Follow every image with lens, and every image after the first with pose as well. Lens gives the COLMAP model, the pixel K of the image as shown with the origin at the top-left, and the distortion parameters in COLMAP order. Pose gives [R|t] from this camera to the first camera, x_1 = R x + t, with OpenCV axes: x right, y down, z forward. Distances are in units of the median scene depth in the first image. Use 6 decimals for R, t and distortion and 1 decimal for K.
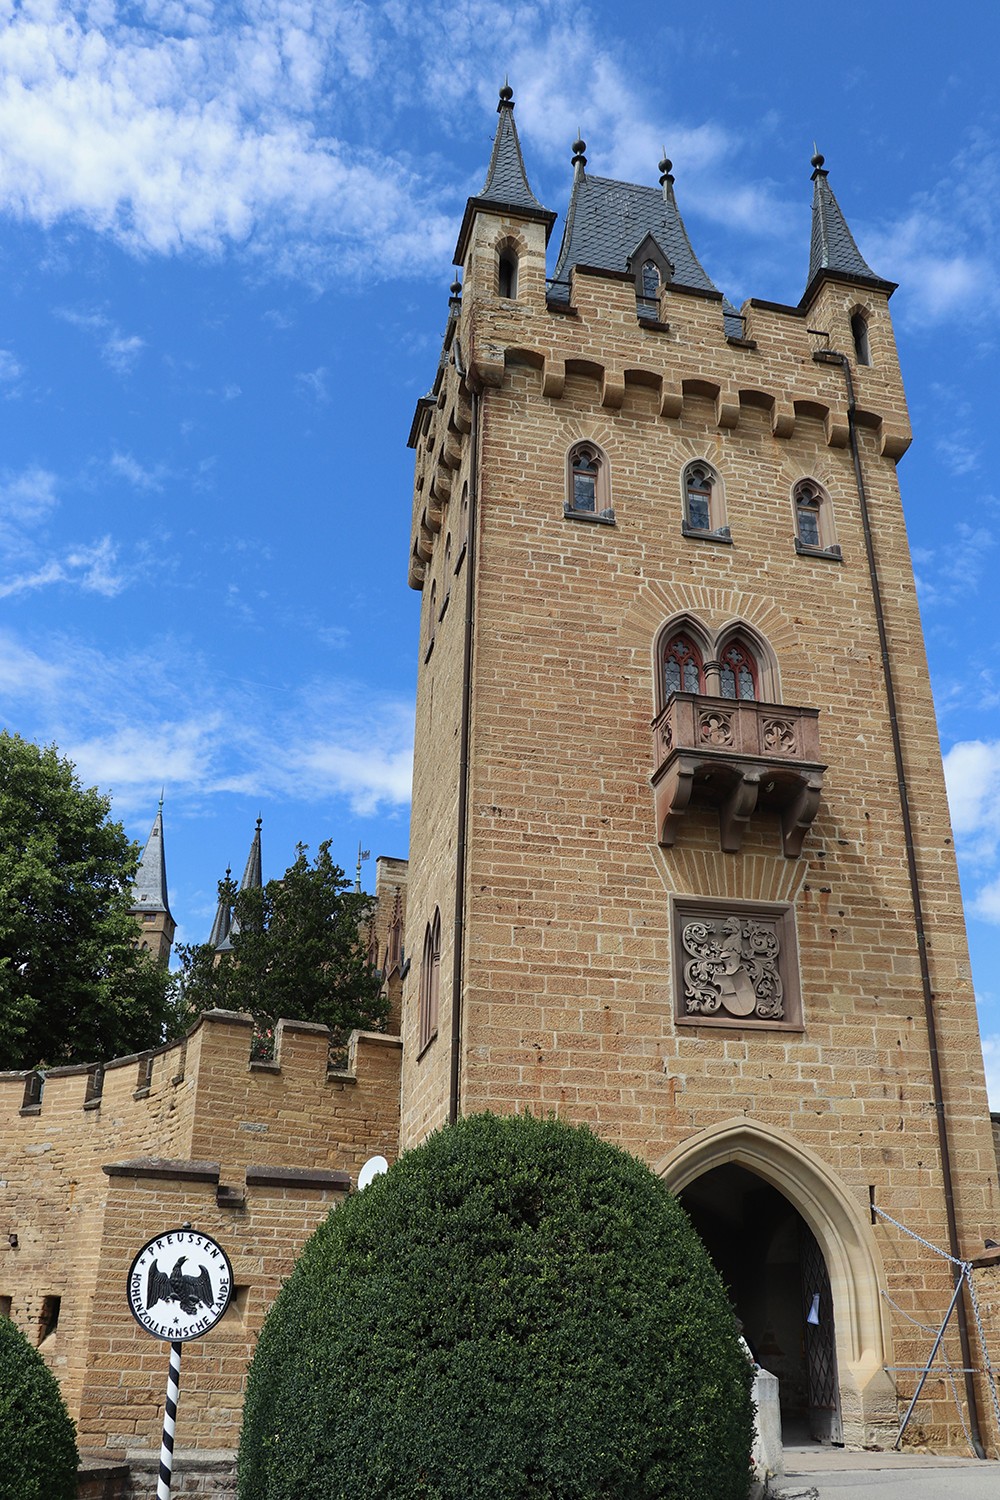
lens RADIAL K [[1209.8, 0, 507.0], [0, 1209.8, 722.4], [0, 0, 1]] dist [-0.185076, 0.130827]
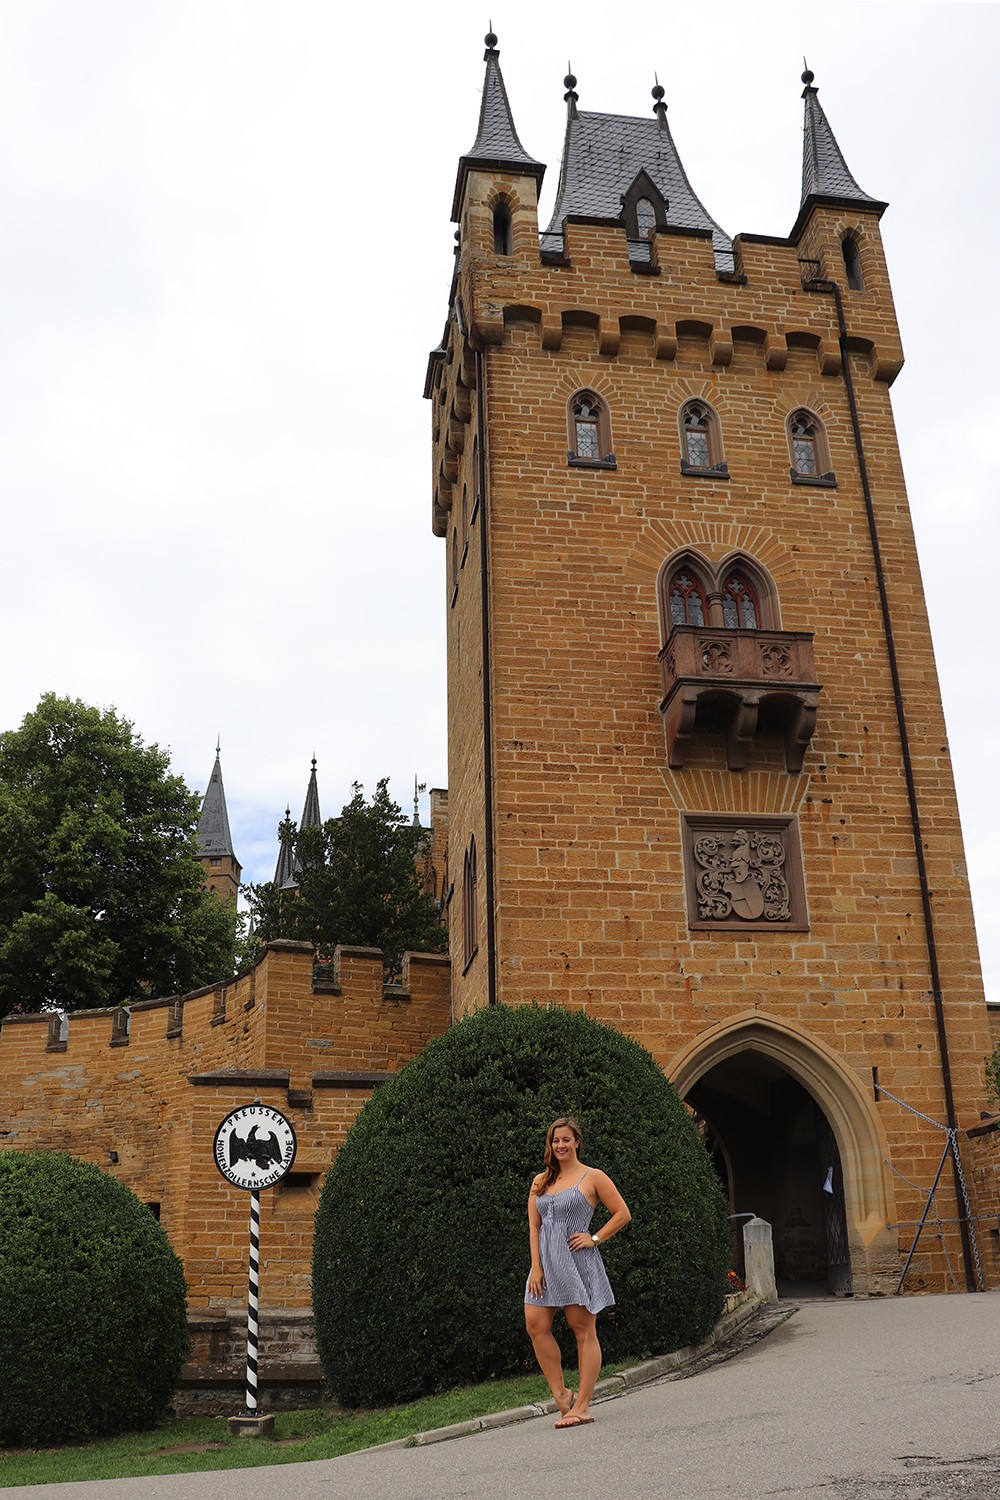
lens RADIAL K [[1292.7, 0, 500.0], [0, 1292.7, 750.0], [0, 0, 1]] dist [-0.171550, 0.136516]
pose [[0.995878, -0.059843, -0.068159, 0.053063], [0.065652, 0.994091, 0.086443, -0.023800], [0.062583, -0.090562, 0.993923, -0.162687]]
